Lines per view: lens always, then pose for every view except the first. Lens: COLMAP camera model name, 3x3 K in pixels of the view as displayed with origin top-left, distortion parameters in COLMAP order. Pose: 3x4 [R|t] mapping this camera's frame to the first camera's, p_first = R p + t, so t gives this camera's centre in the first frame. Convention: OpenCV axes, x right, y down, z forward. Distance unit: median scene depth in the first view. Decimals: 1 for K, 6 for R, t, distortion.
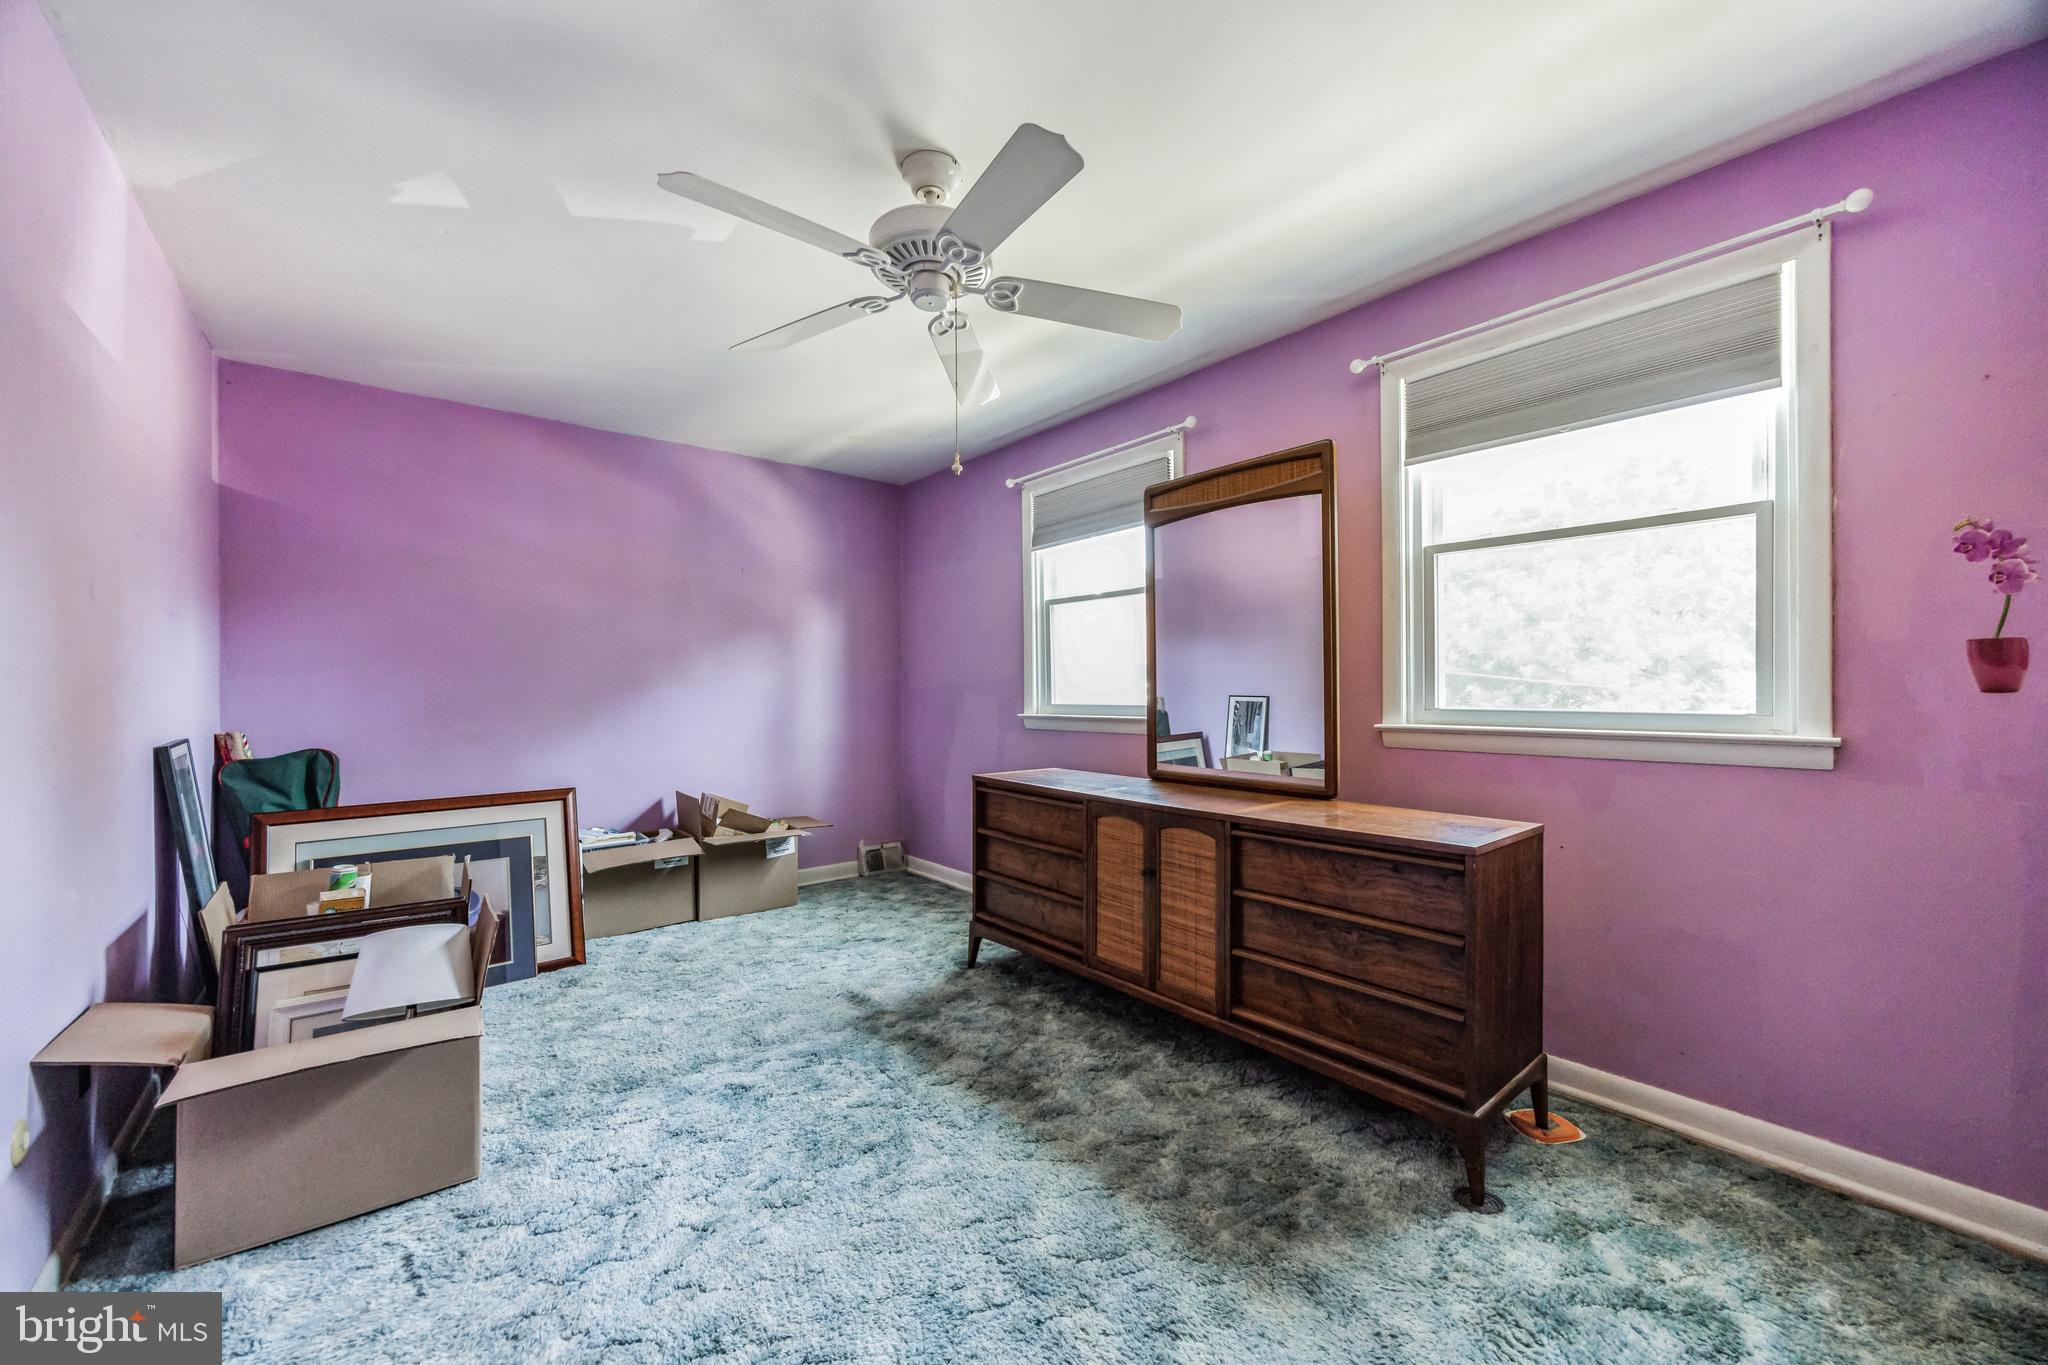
lens RADIAL K [[782.8, 0, 1030.4], [0, 782.8, 686.1], [0, 0, 1]] dist [-0.000815, -0.000911]
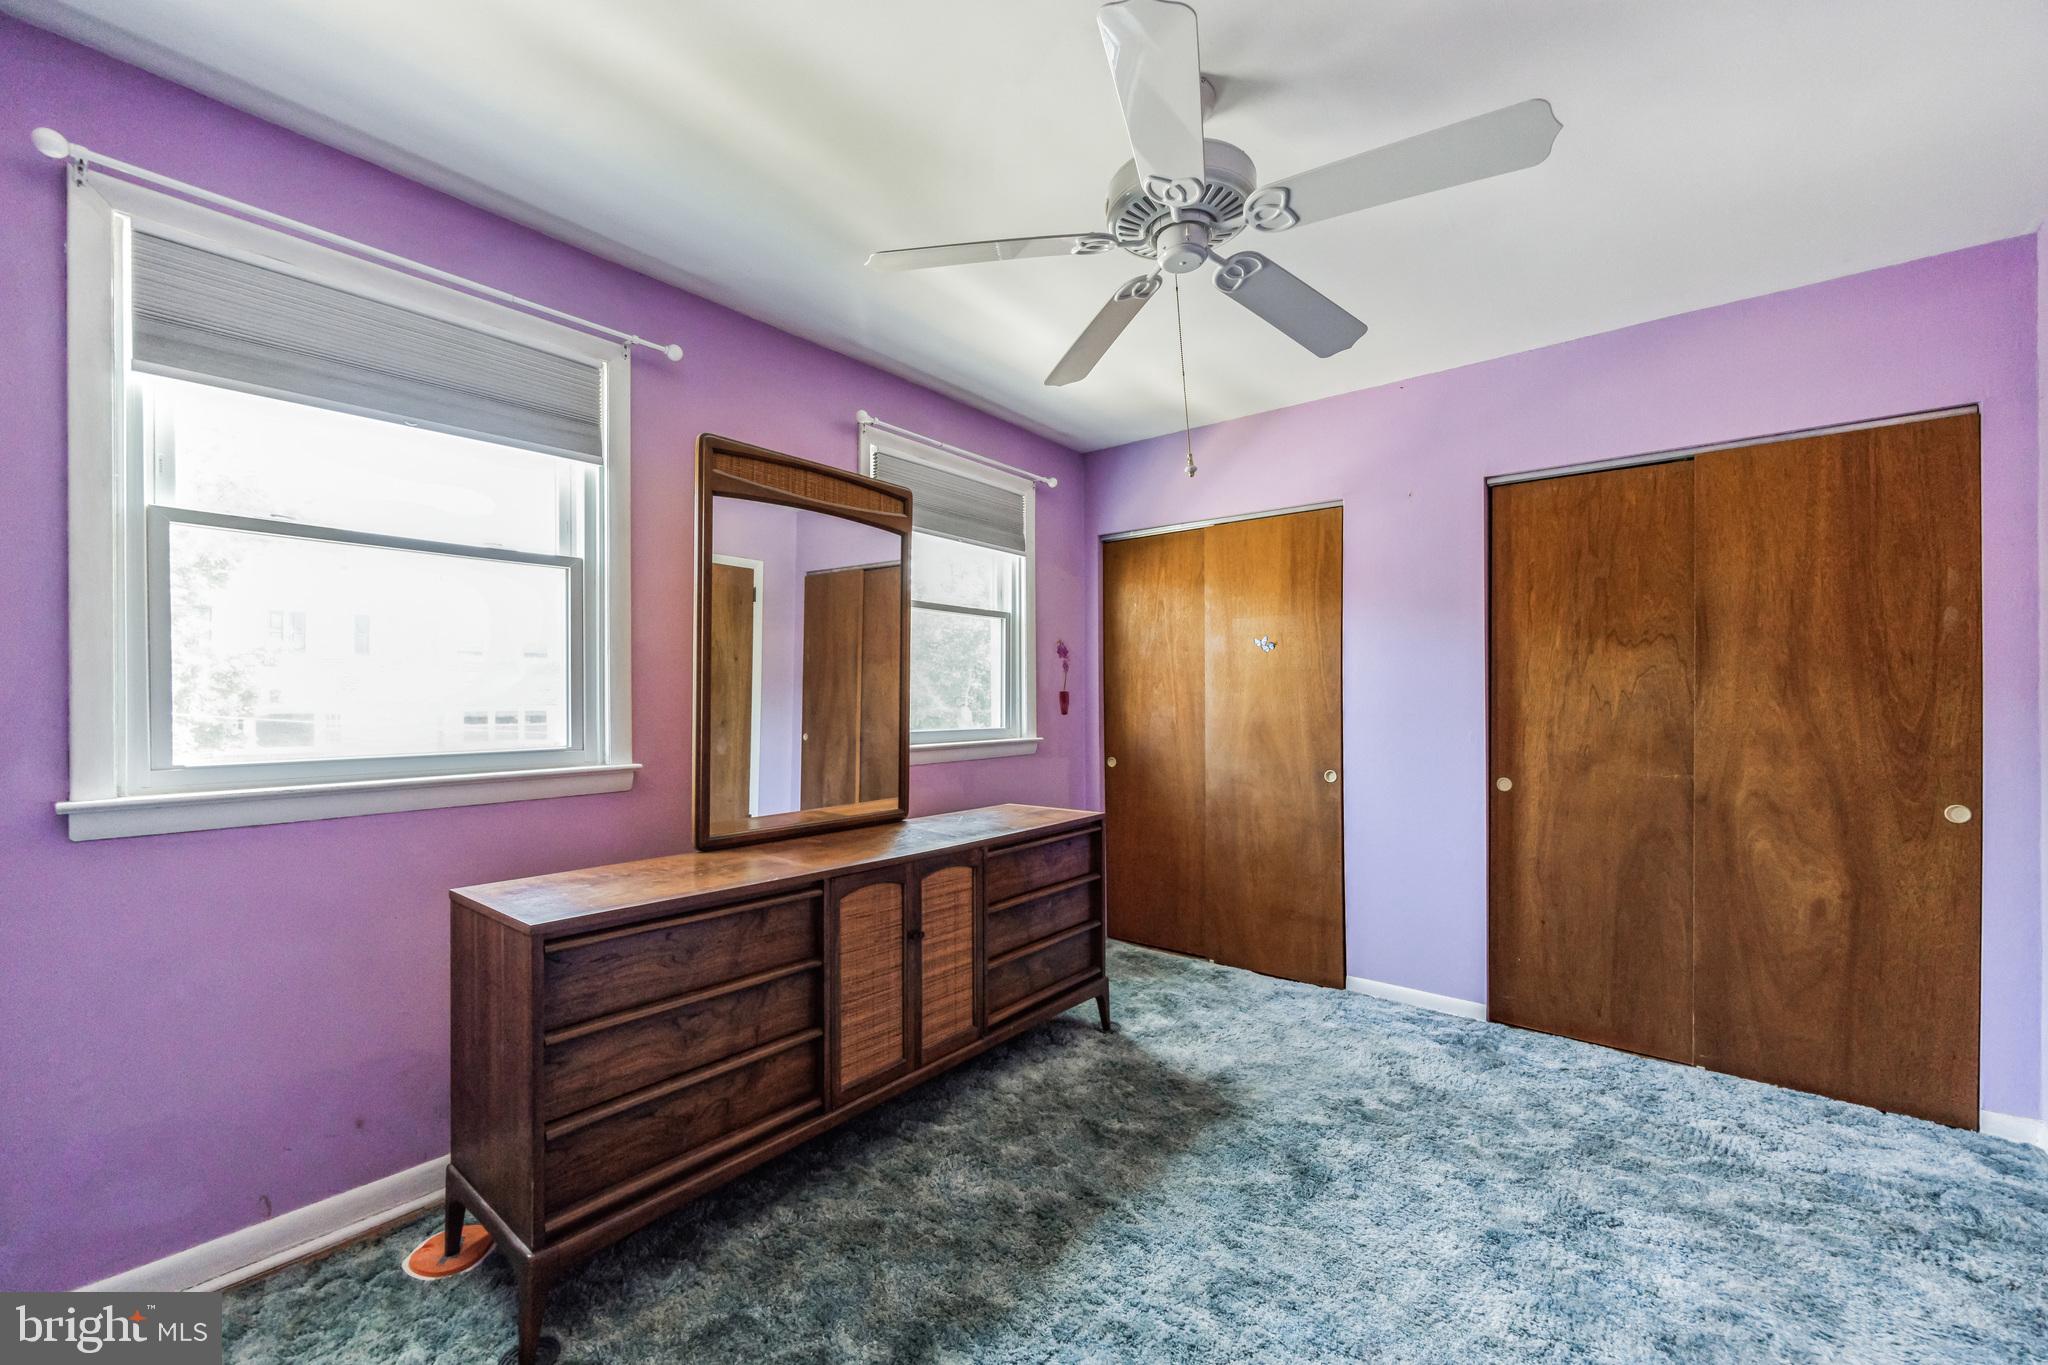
lens RADIAL K [[782.8, 0, 1032.9], [0, 782.8, 701.0], [0, 0, 1]] dist [-0.000815, -0.000911]
pose [[-0.182388, 0.004370, 0.983217, -0.748890], [0.000013, 0.999990, -0.004442, -0.015899], [-0.983227, -0.000797, -0.182387, 1.068154]]
